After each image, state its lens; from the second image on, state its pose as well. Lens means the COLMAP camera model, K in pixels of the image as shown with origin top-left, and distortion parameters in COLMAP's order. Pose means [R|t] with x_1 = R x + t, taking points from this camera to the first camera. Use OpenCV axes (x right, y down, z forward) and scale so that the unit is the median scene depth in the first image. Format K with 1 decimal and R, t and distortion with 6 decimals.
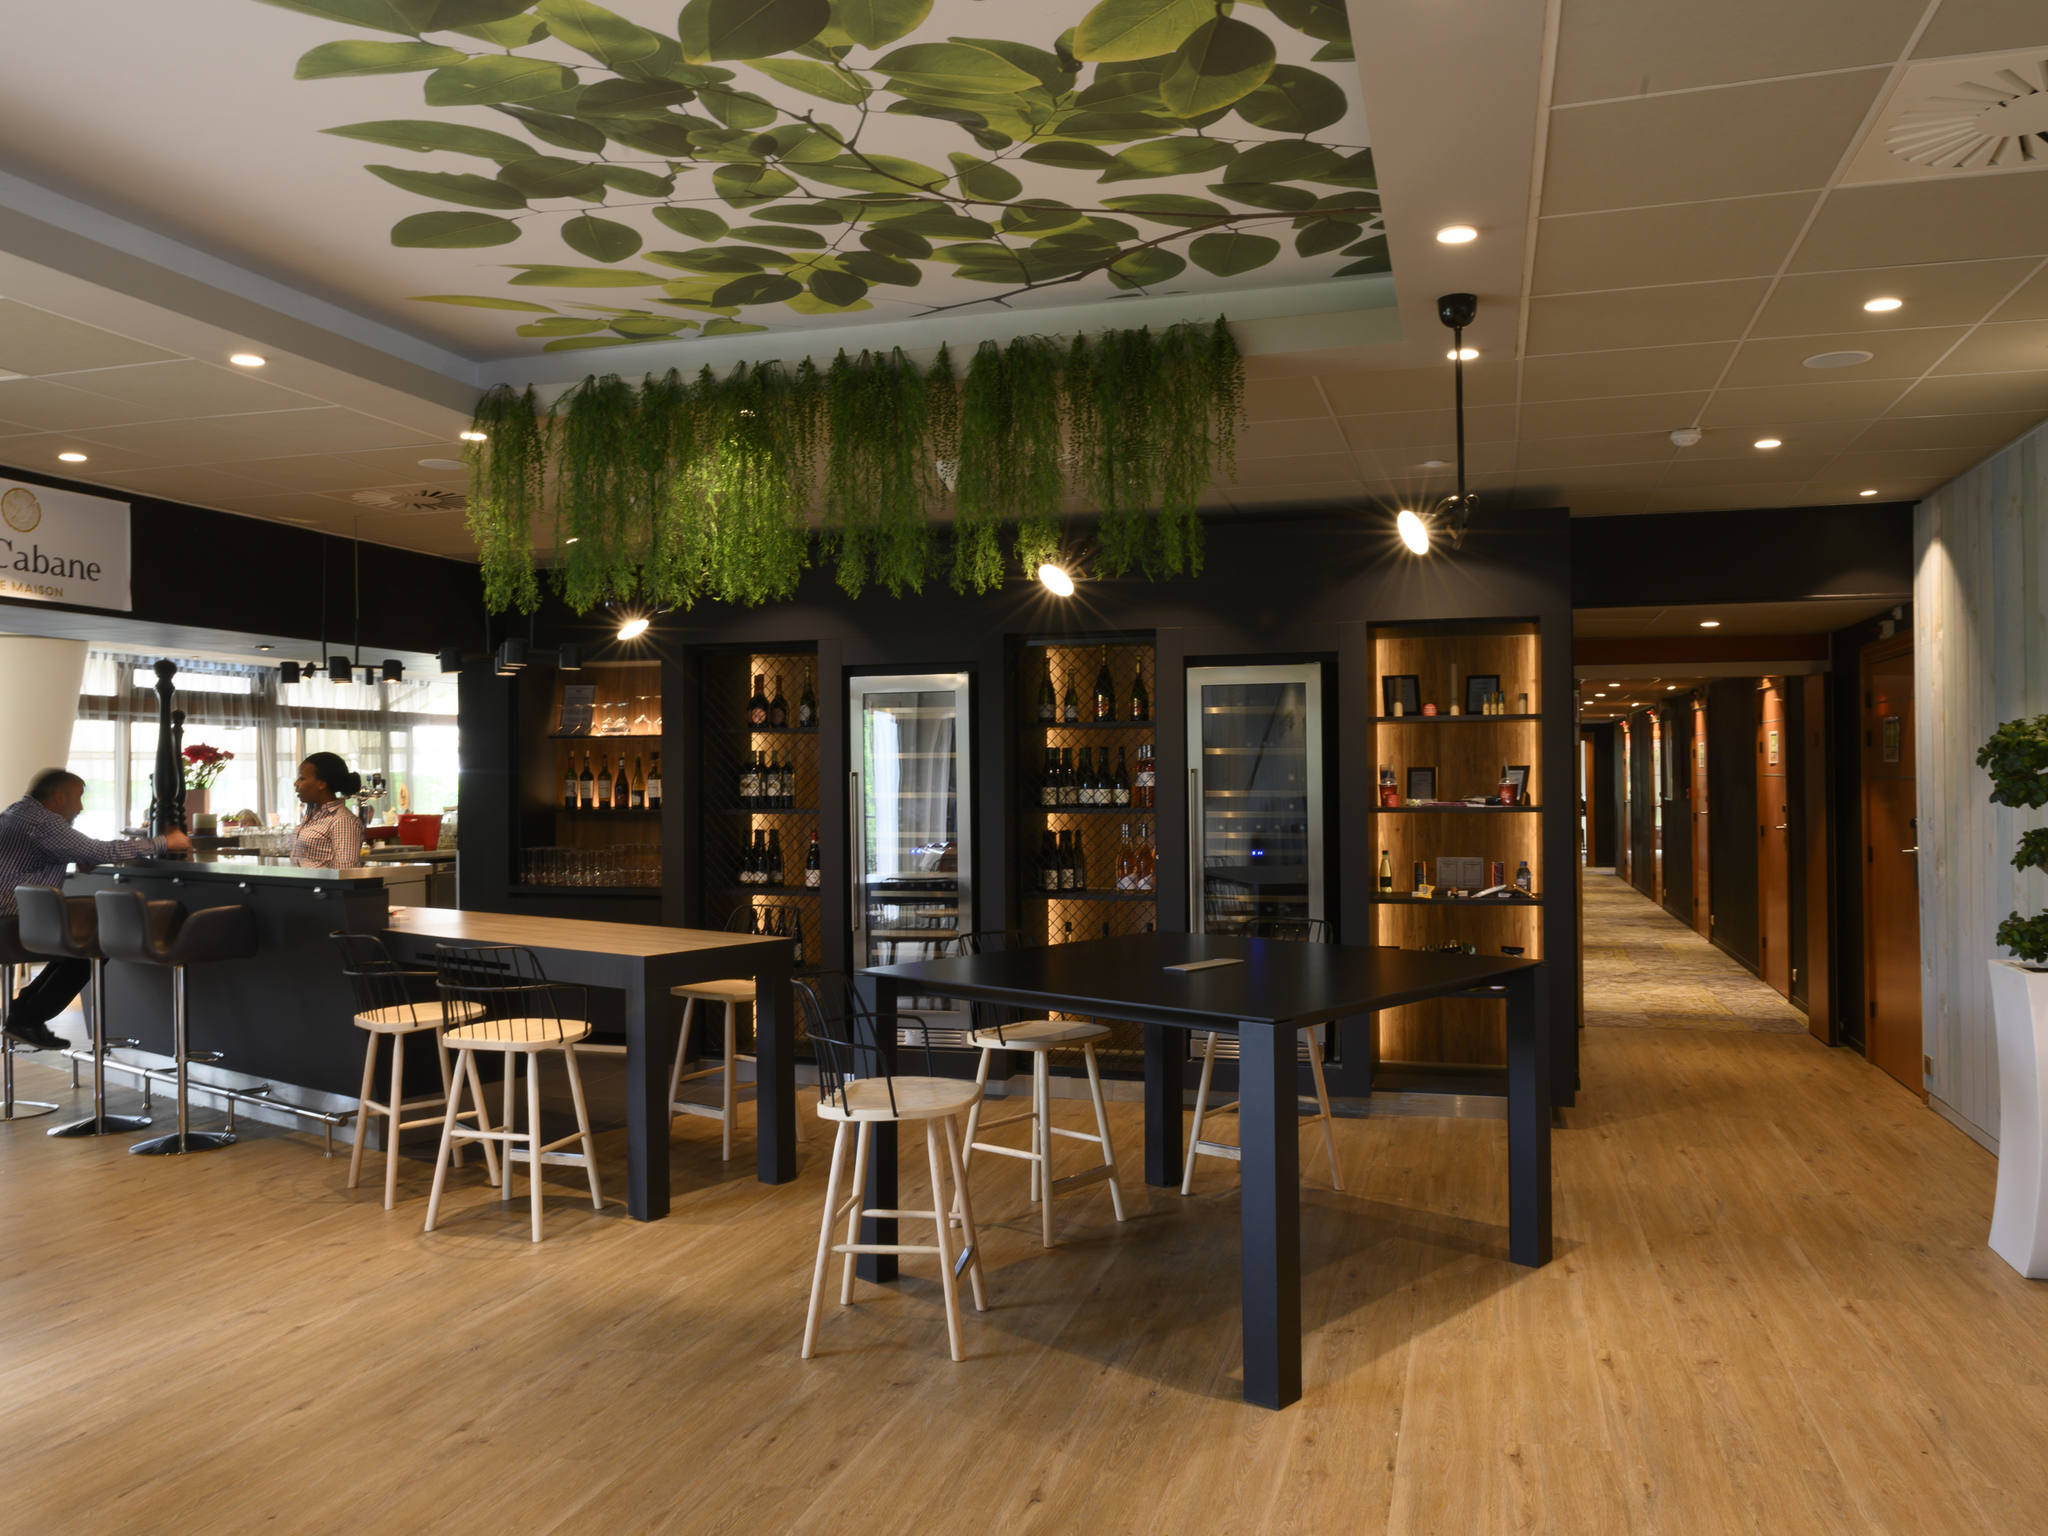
lens RADIAL K [[1551.8, 0, 1024.0], [0, 1551.8, 768.0], [0, 0, 1]] dist [-0.005496, -0.009869]
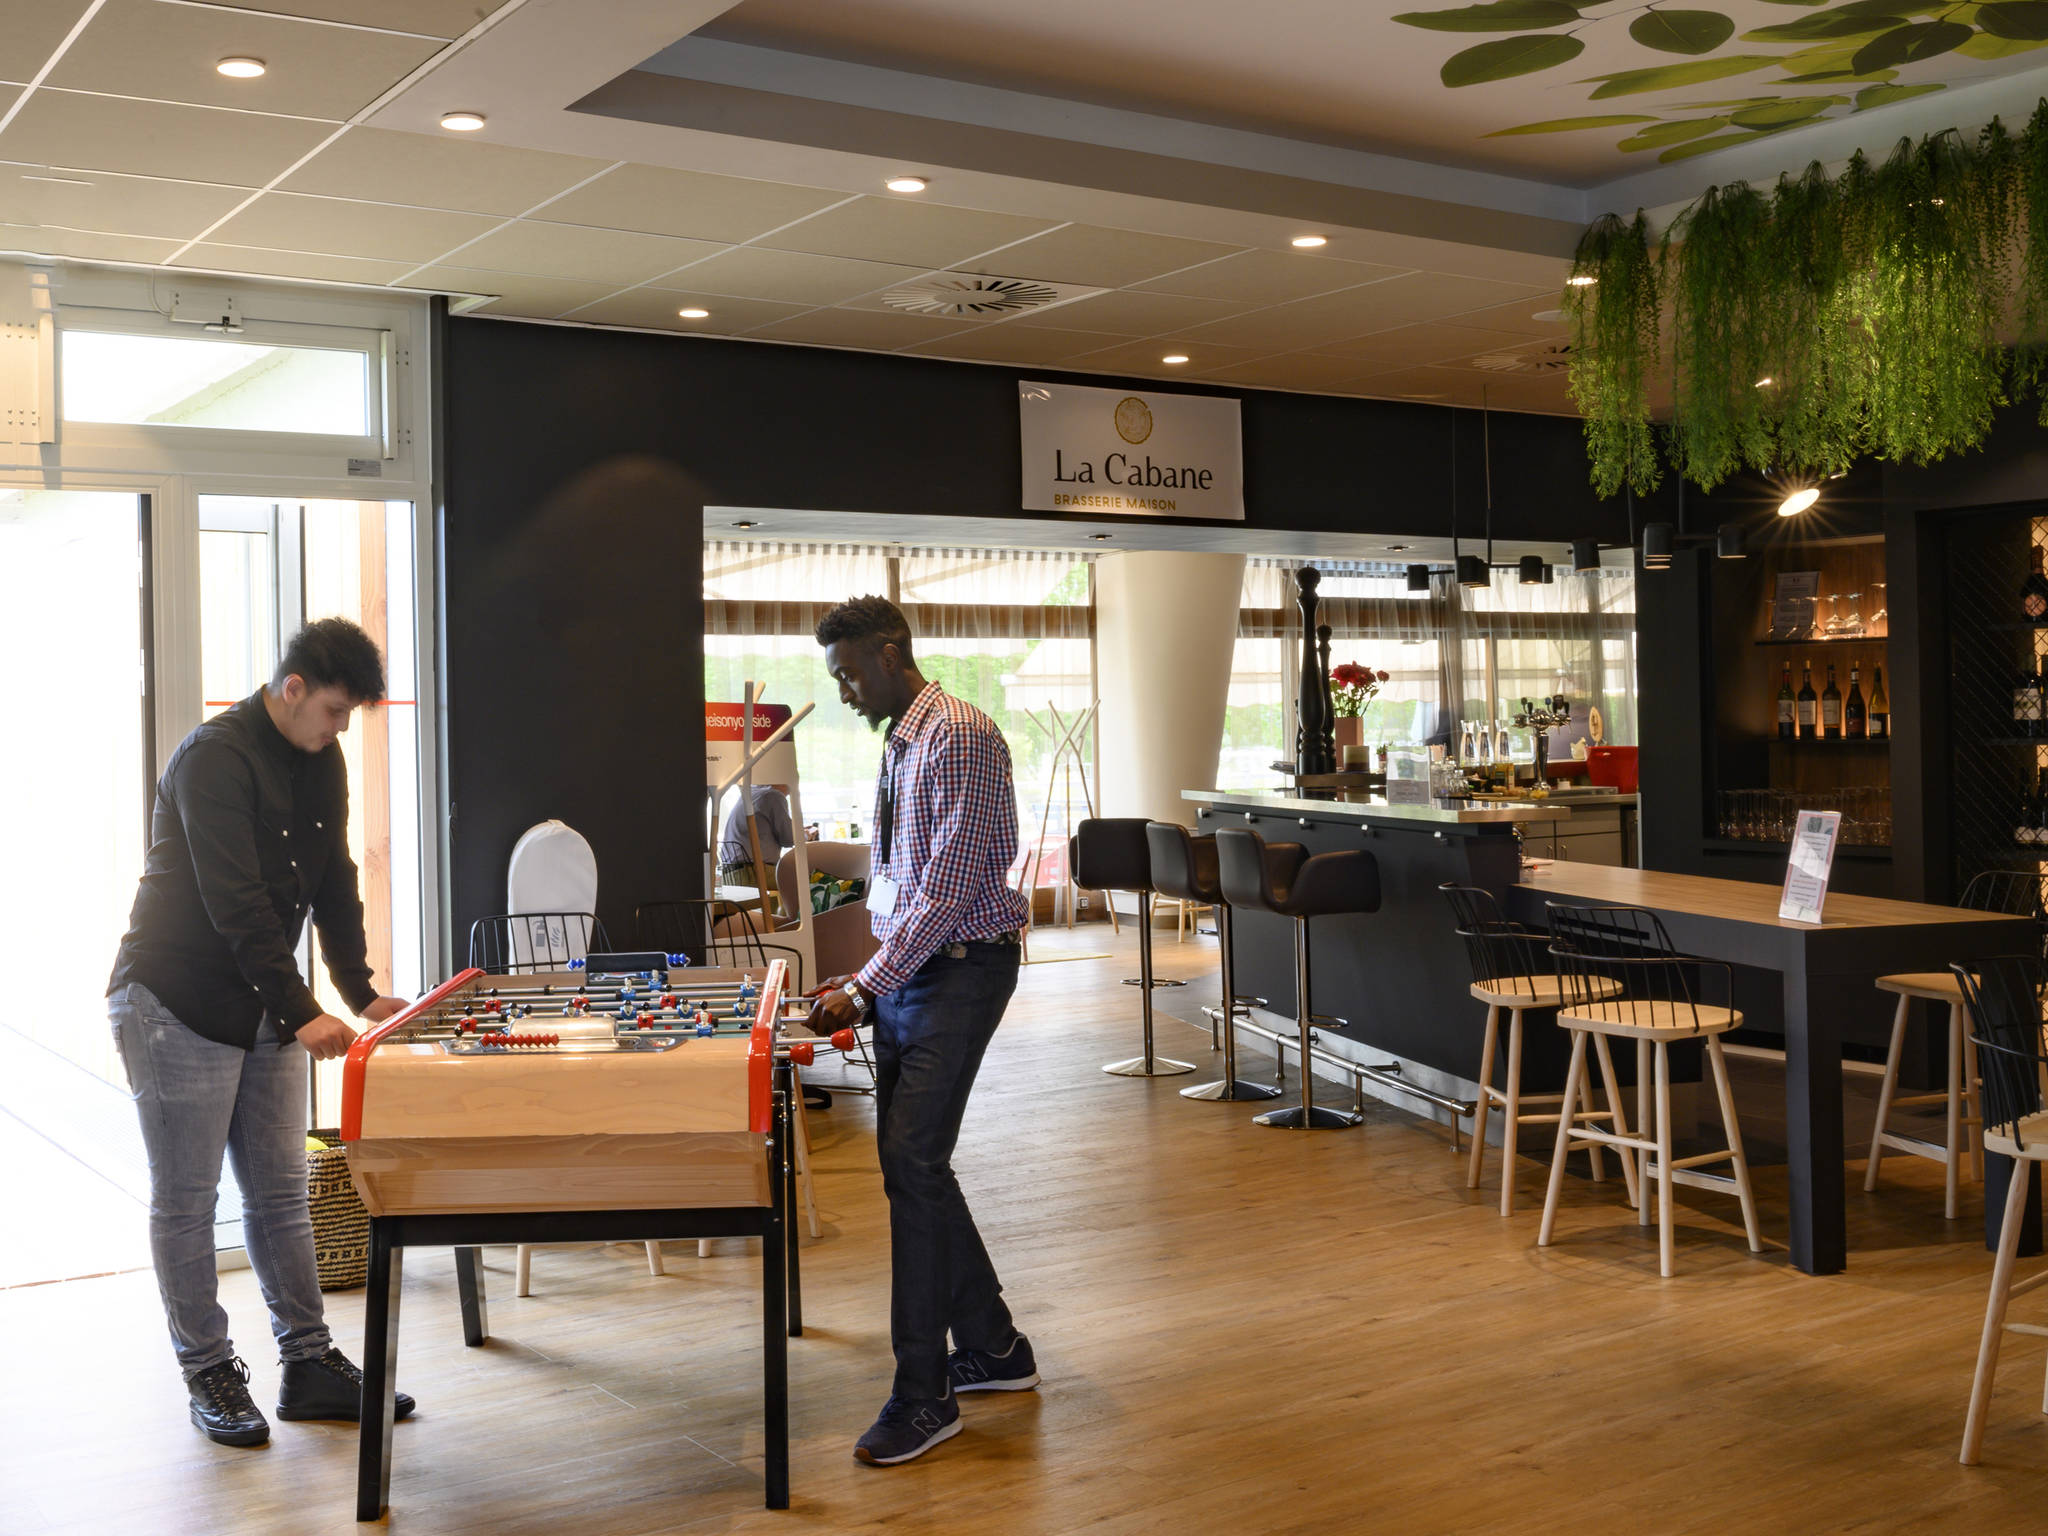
lens RADIAL K [[2213.2, 0, 1024.4], [0, 2213.2, 705.3], [0, 0, 1]] dist [-0.006625, -0.026424]
pose [[0.779711, -0.011919, -0.626026, 0.141389], [0.018230, 0.999827, 0.003670, -0.000560], [0.625874, -0.014274, 0.779793, -0.093211]]
